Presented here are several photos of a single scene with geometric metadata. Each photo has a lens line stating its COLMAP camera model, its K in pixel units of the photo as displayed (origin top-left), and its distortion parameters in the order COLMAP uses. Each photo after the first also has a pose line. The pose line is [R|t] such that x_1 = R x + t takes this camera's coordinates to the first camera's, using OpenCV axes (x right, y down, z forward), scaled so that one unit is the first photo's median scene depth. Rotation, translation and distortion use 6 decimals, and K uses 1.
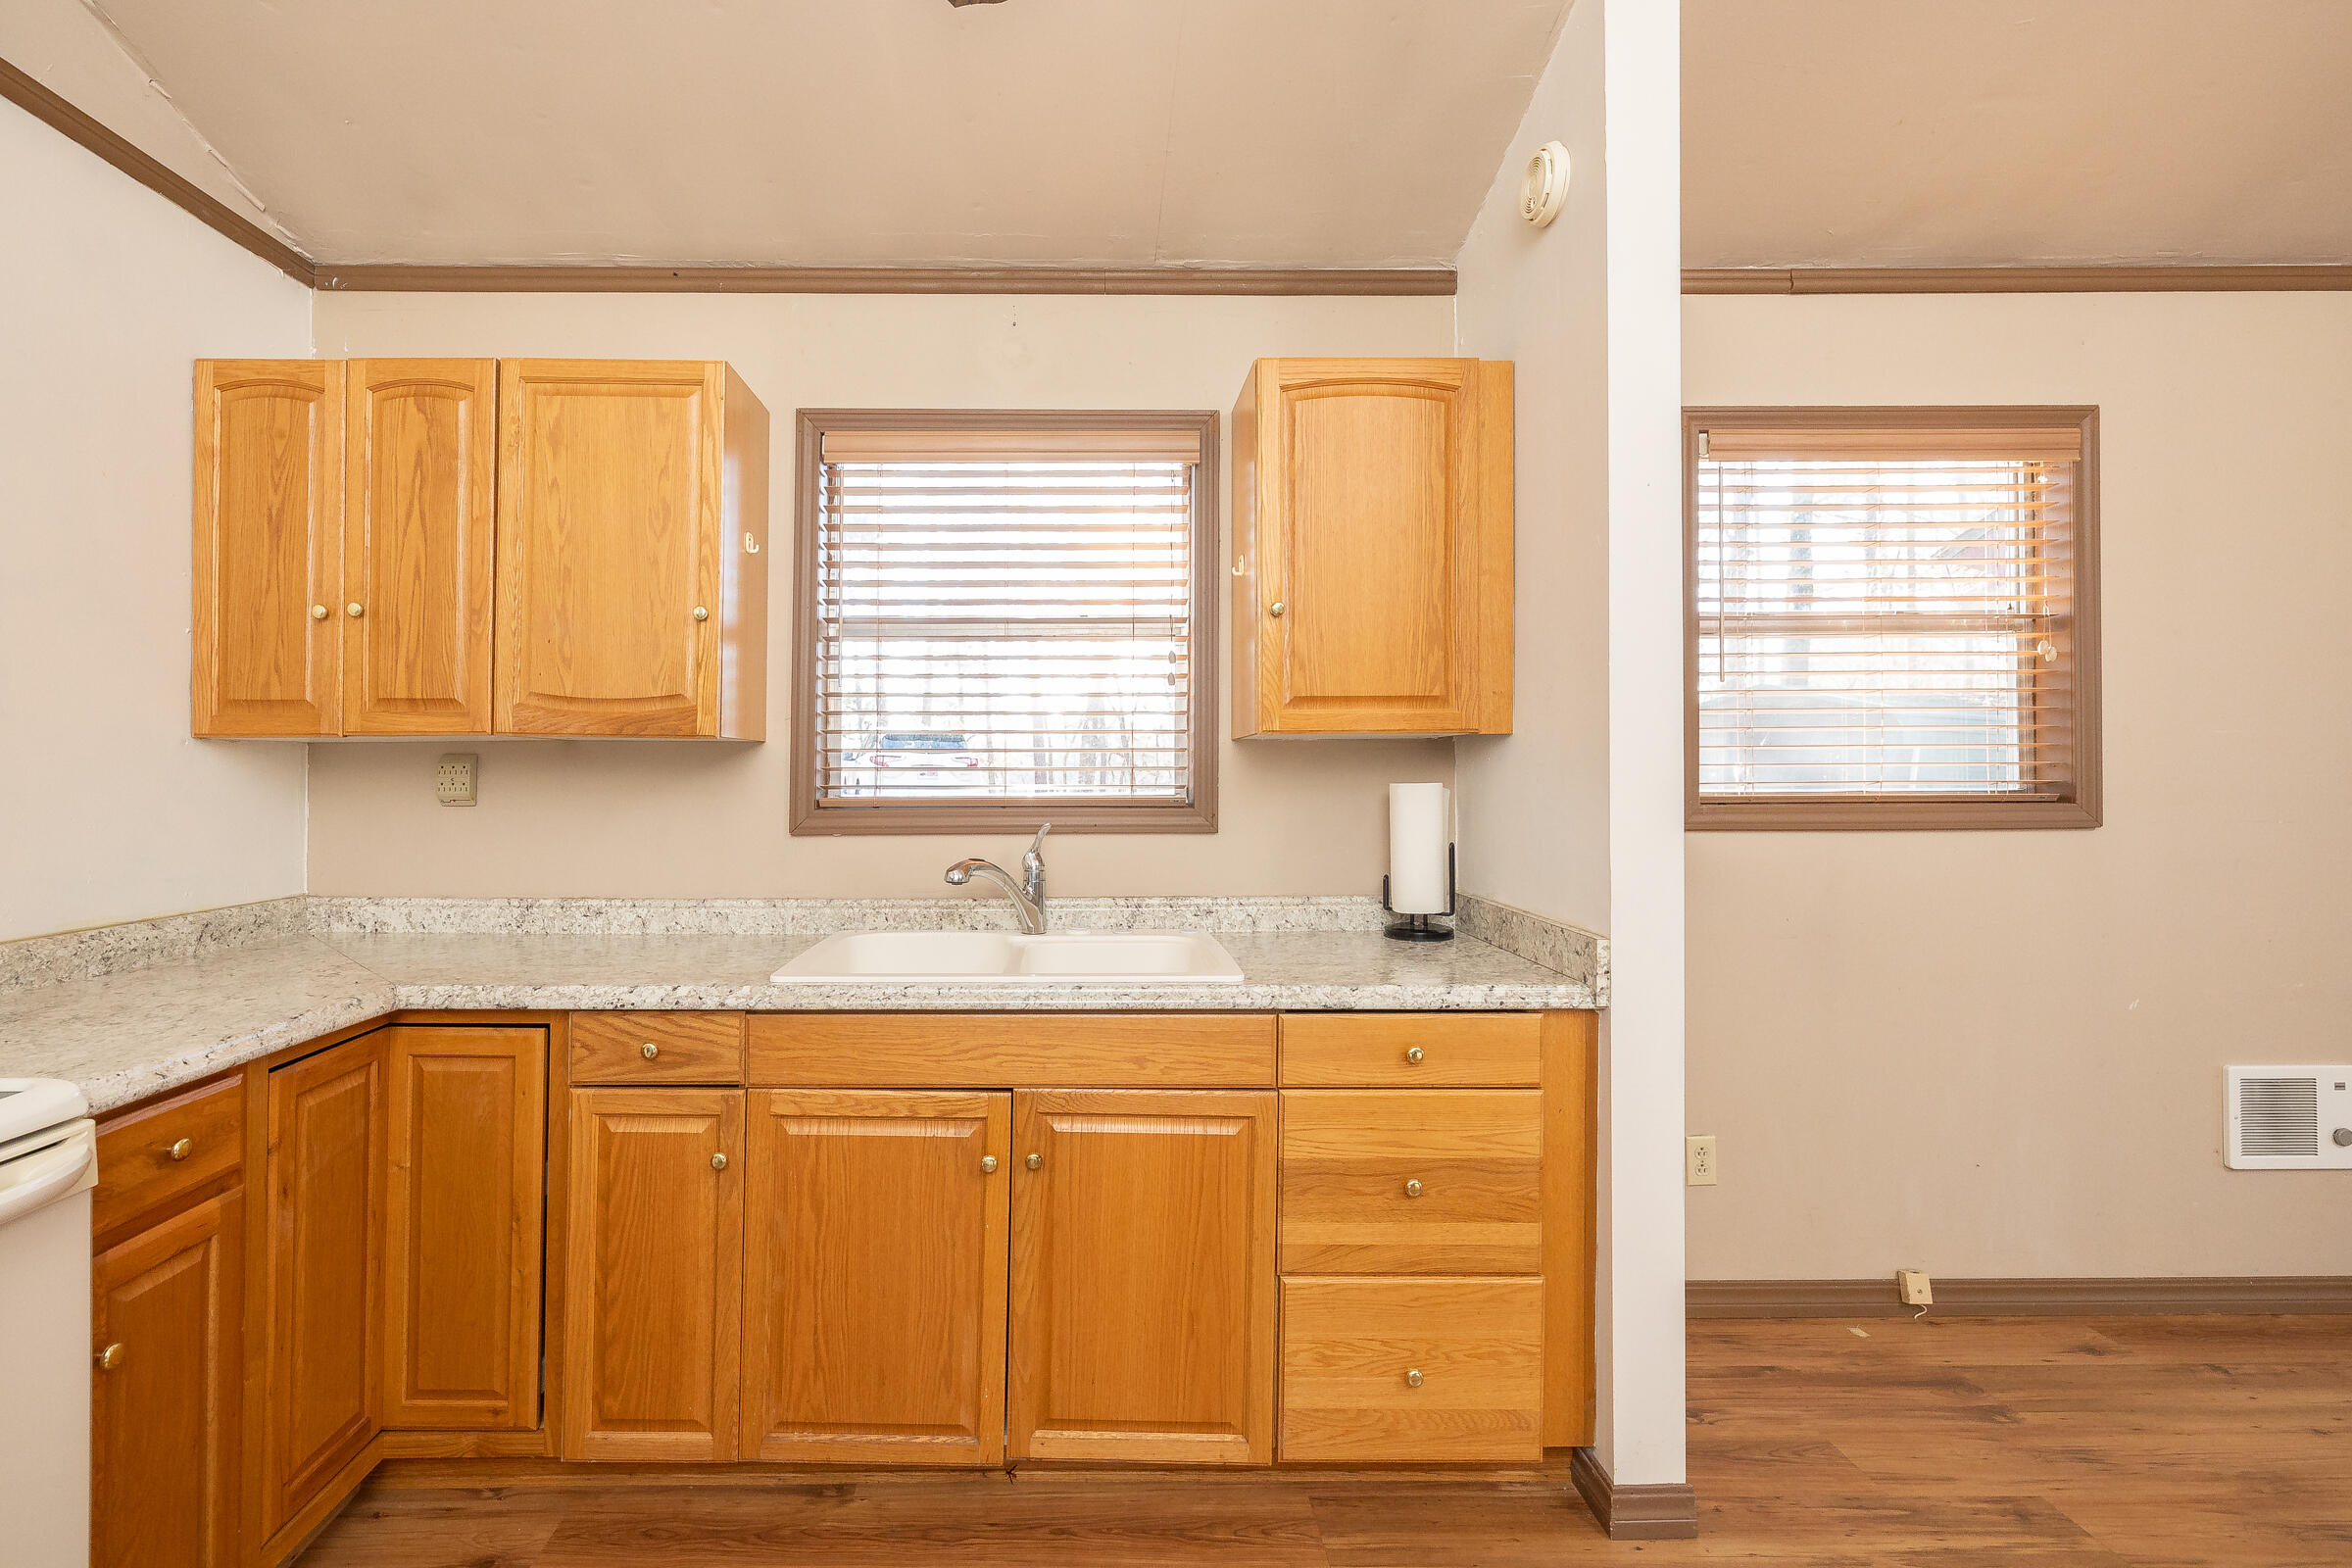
lens RADIAL K [[1019.0, 0, 1090.9], [0, 1019.0, 772.6], [0, 0, 1]] dist [0.000361, 0.000272]
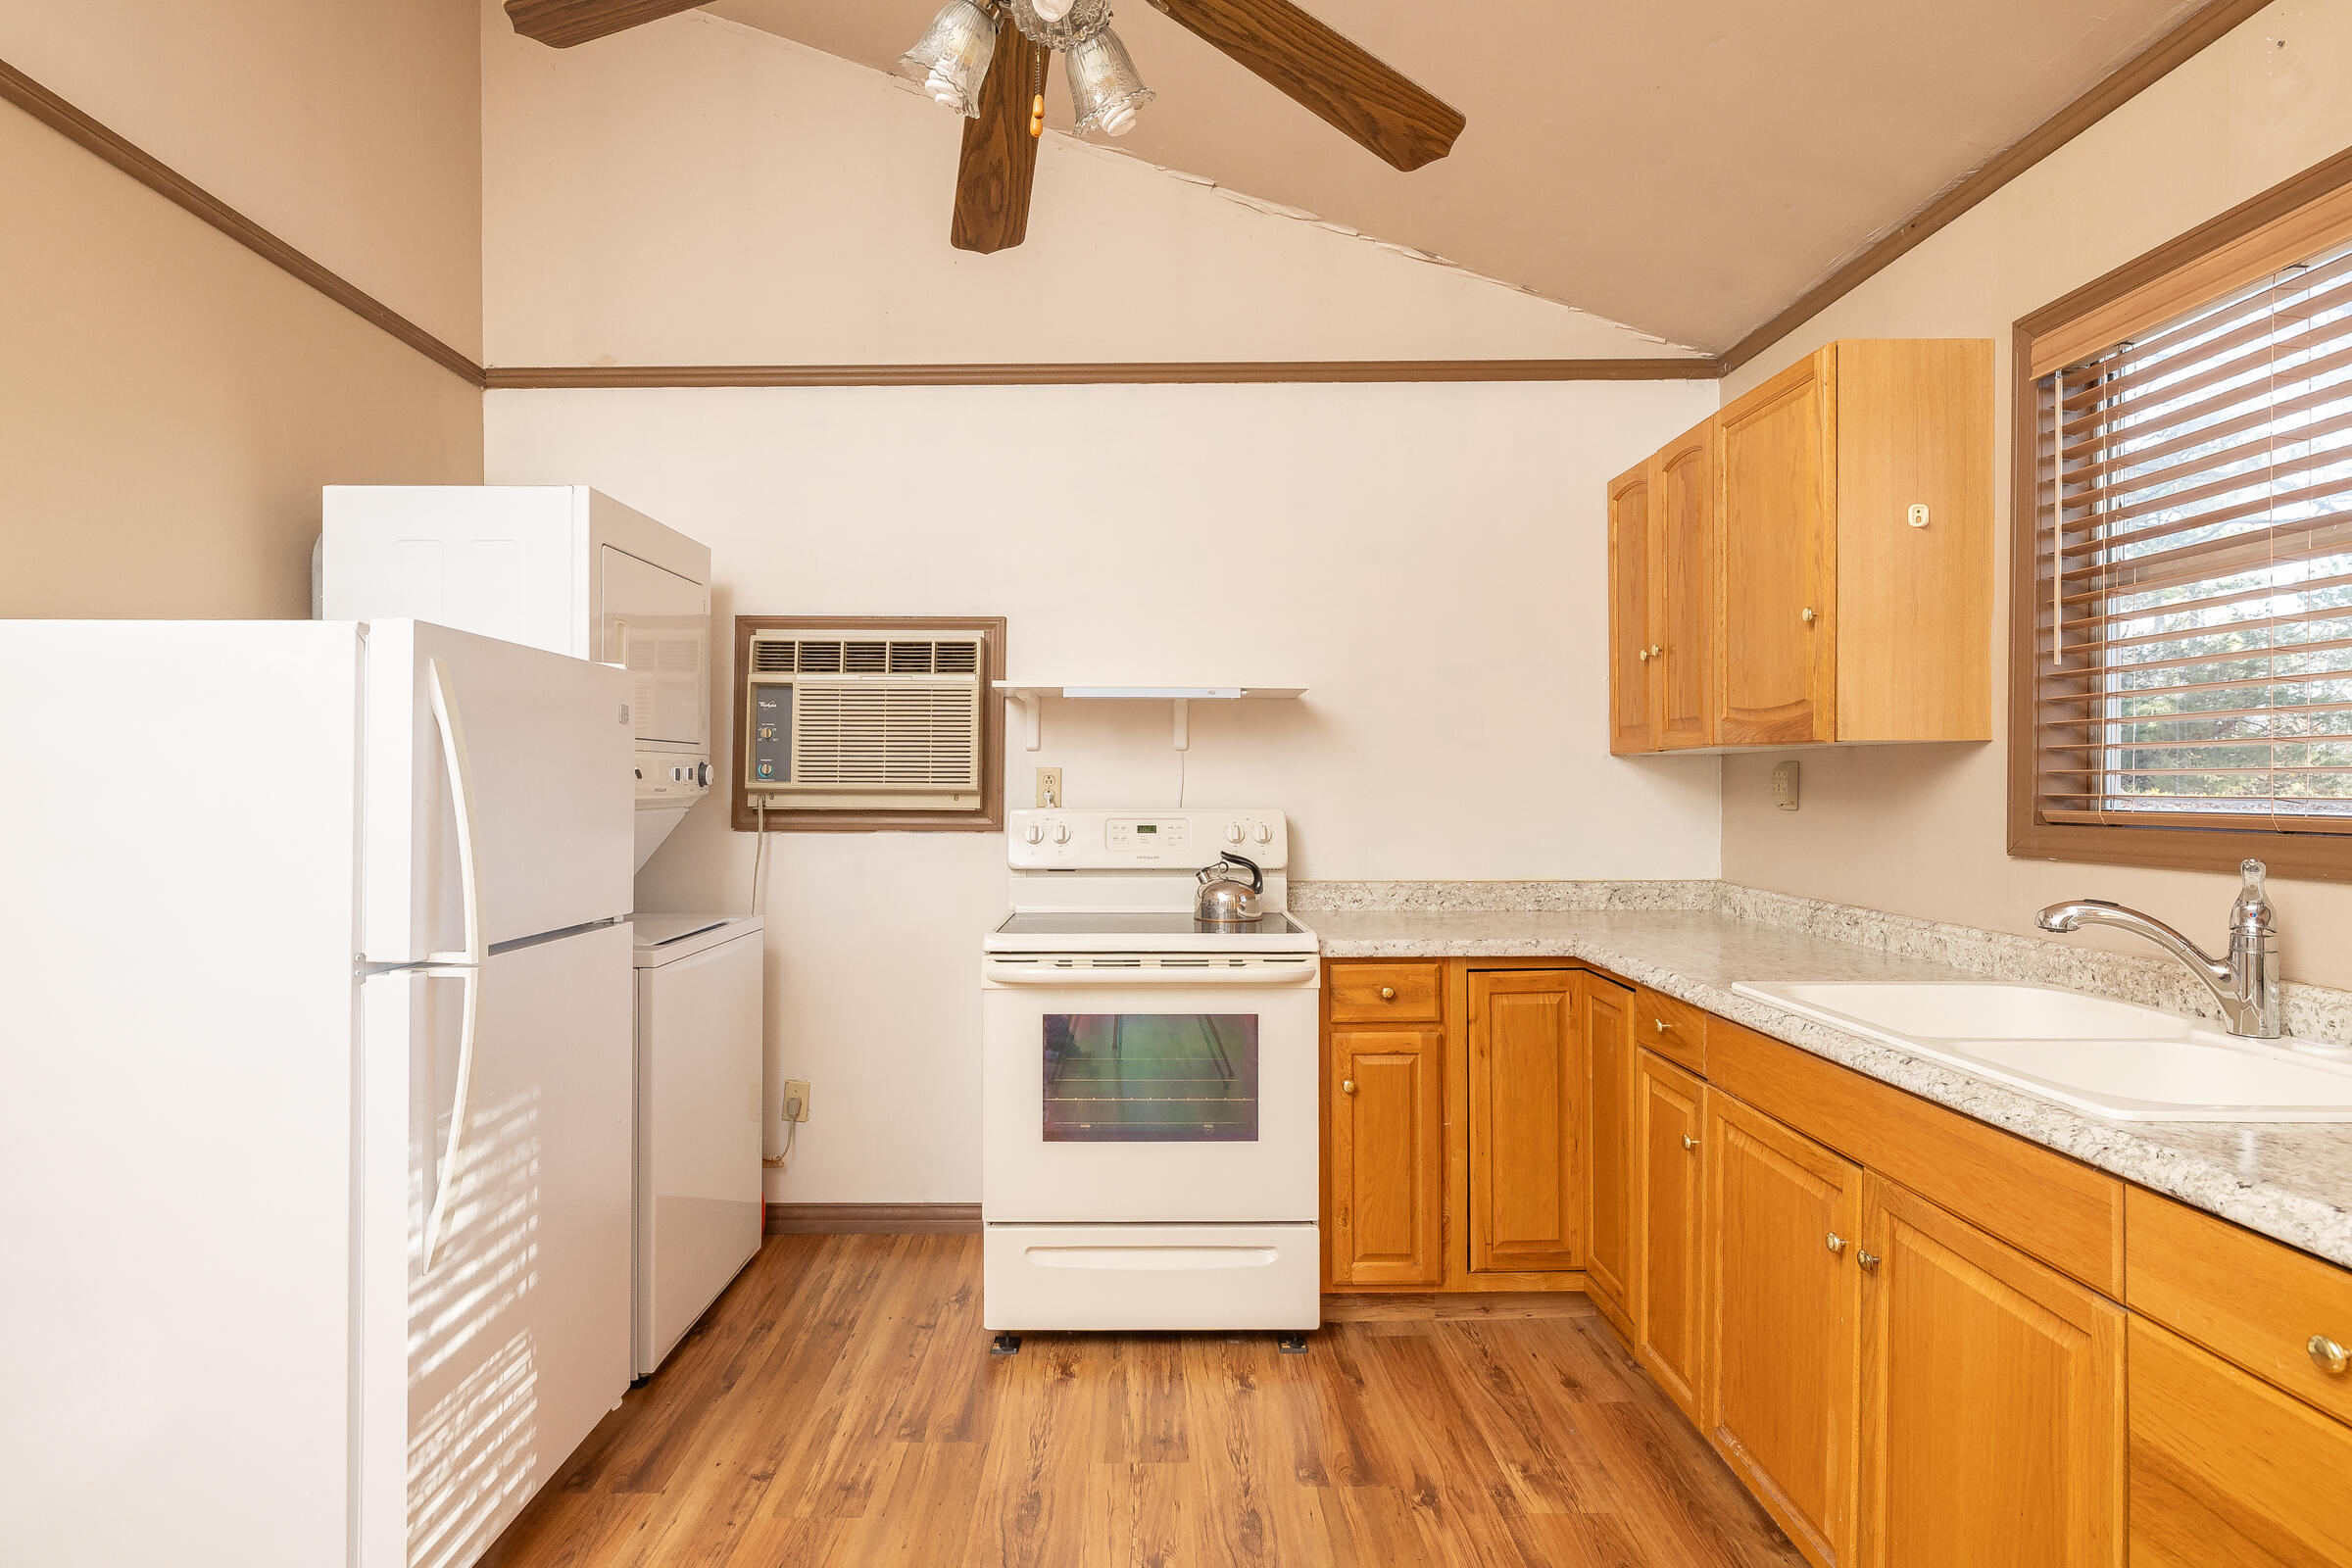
lens RADIAL K [[1186.9, 0, 1164.2], [0, 1186.9, 803.7], [0, 0, 1]] dist [-0.000400, -0.000058]
pose [[0.012218, 0.017367, -0.999775, 0.848080], [0.005707, 0.999832, 0.017438, 0.000331], [0.999909, -0.005919, 0.012116, 0.426616]]
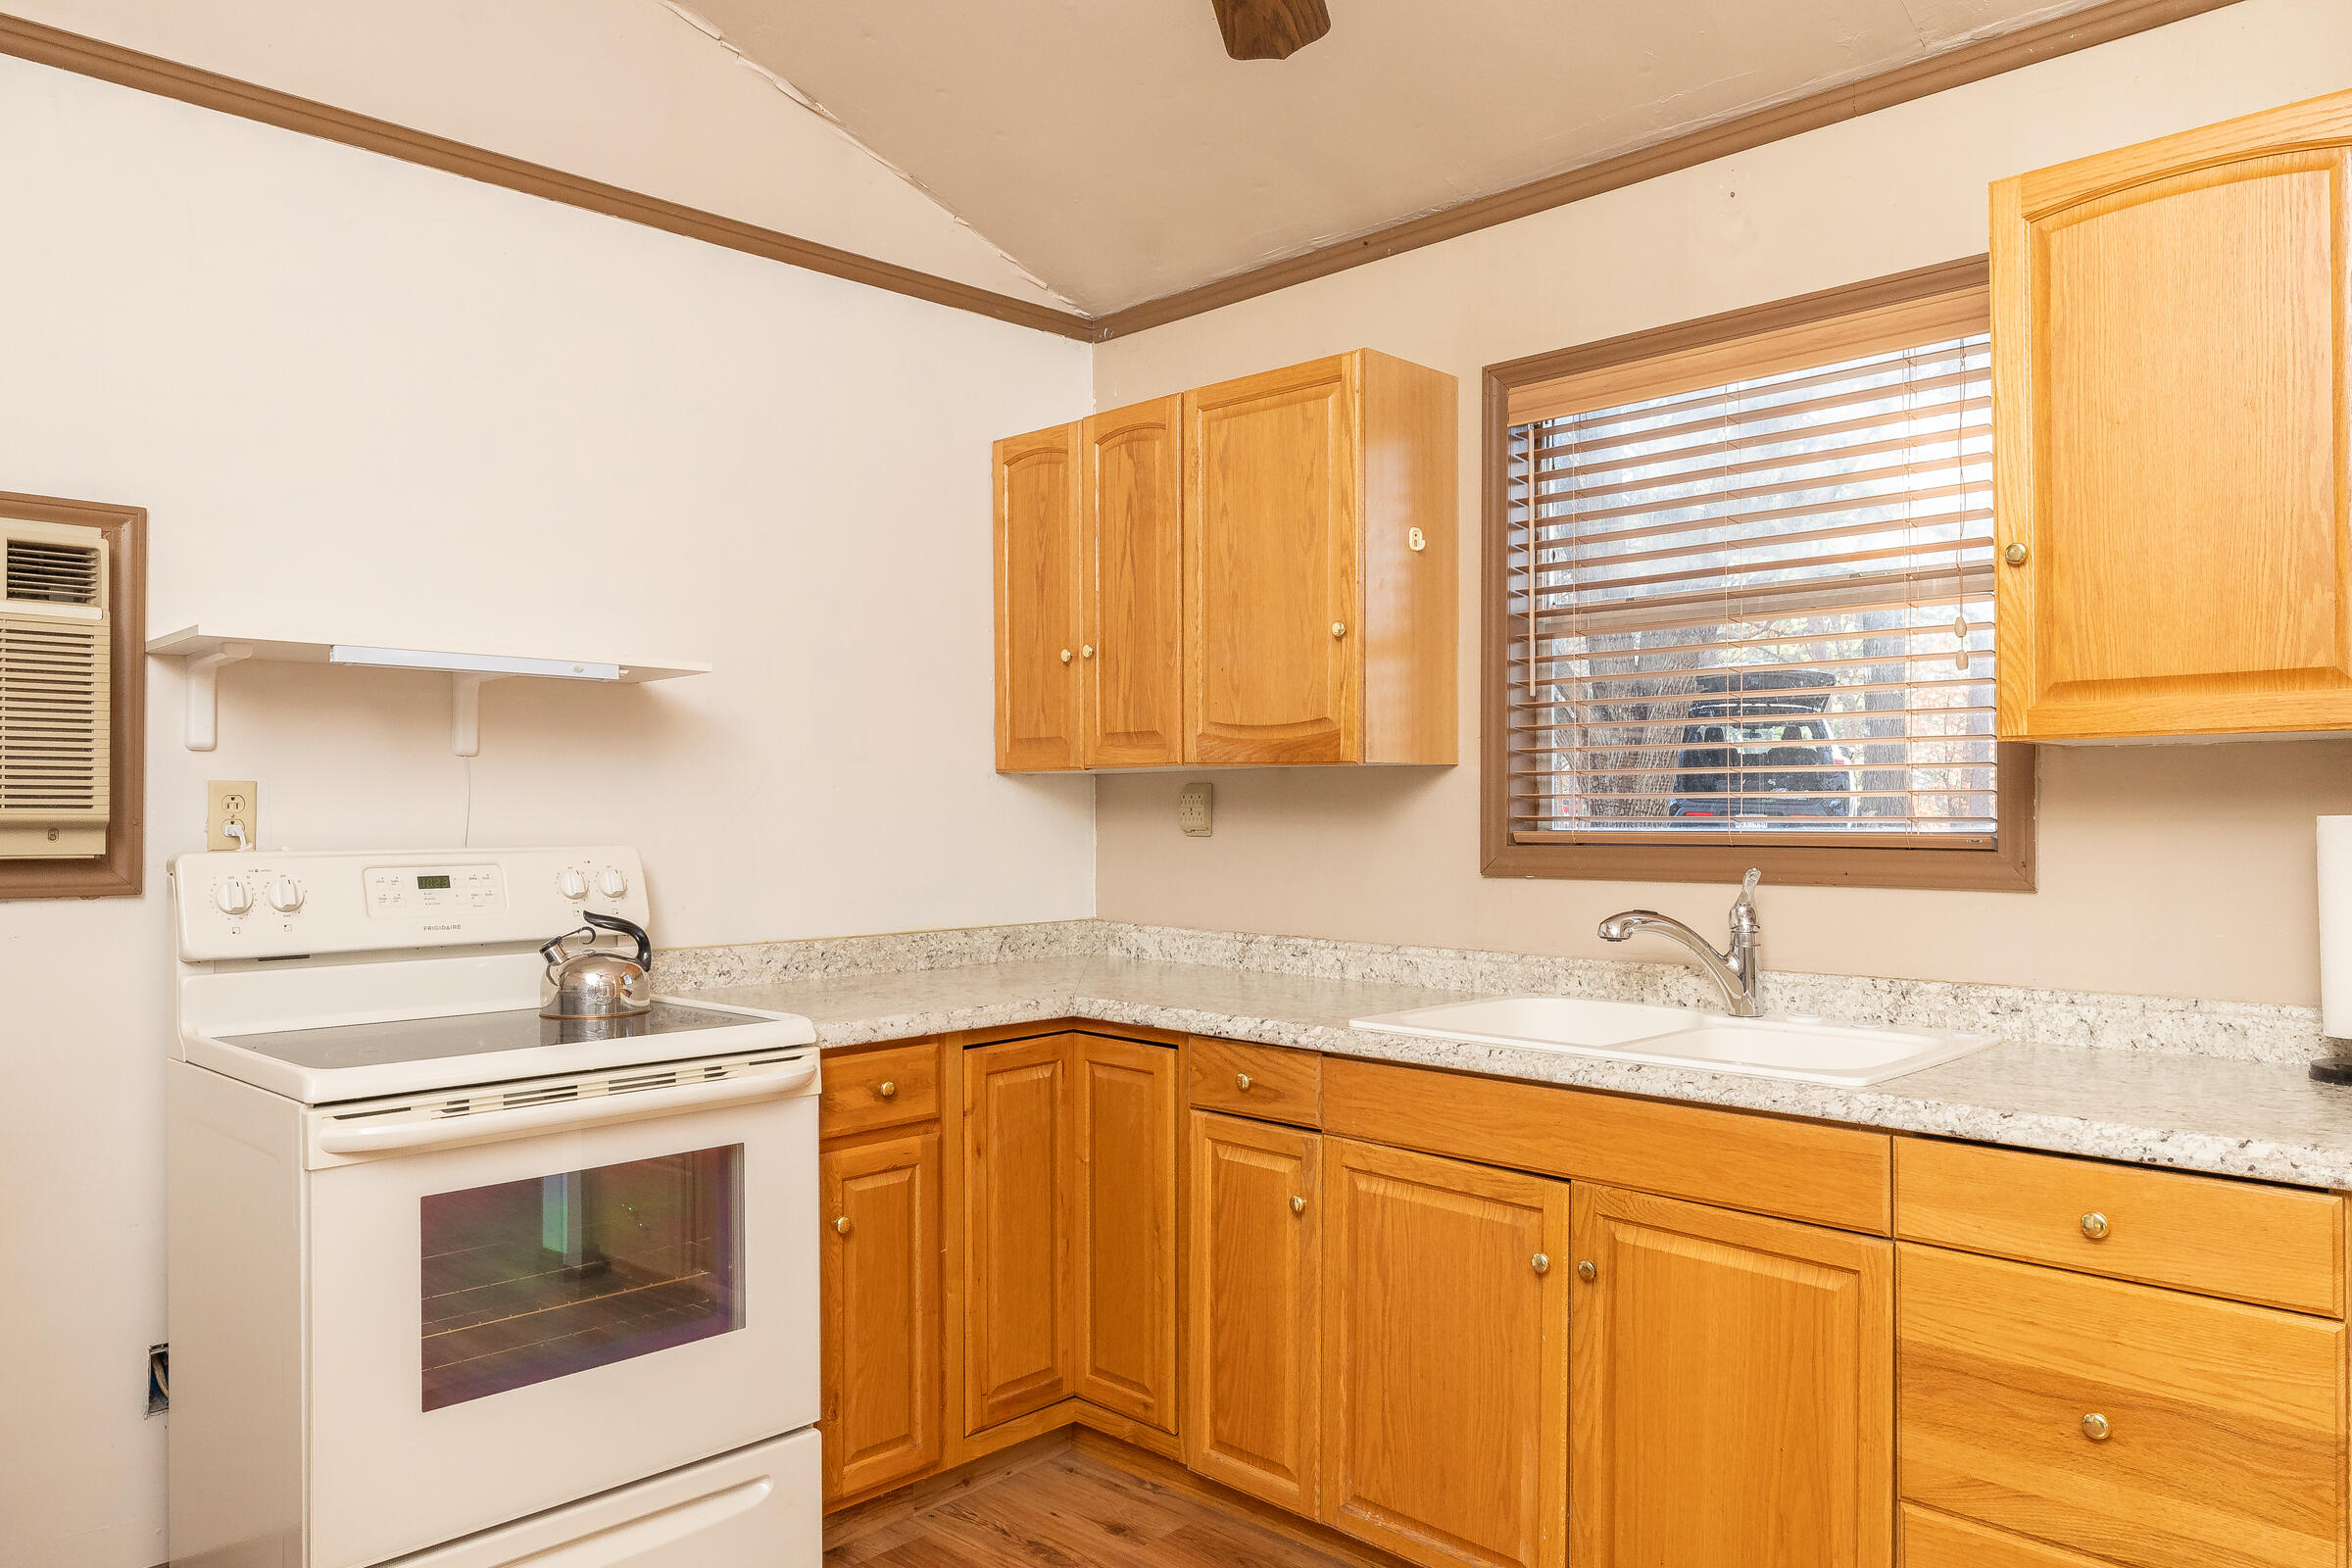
lens RADIAL K [[1584.3, 0, 1186.1], [0, 1584.3, 816.7], [0, 0, 1]] dist [-0.000419, -0.000623]
pose [[0.714689, 0.002769, -0.699437, 0.595926], [0.005769, 0.999935, 0.009854, -0.001793], [0.699419, -0.011078, 0.714626, -0.140983]]
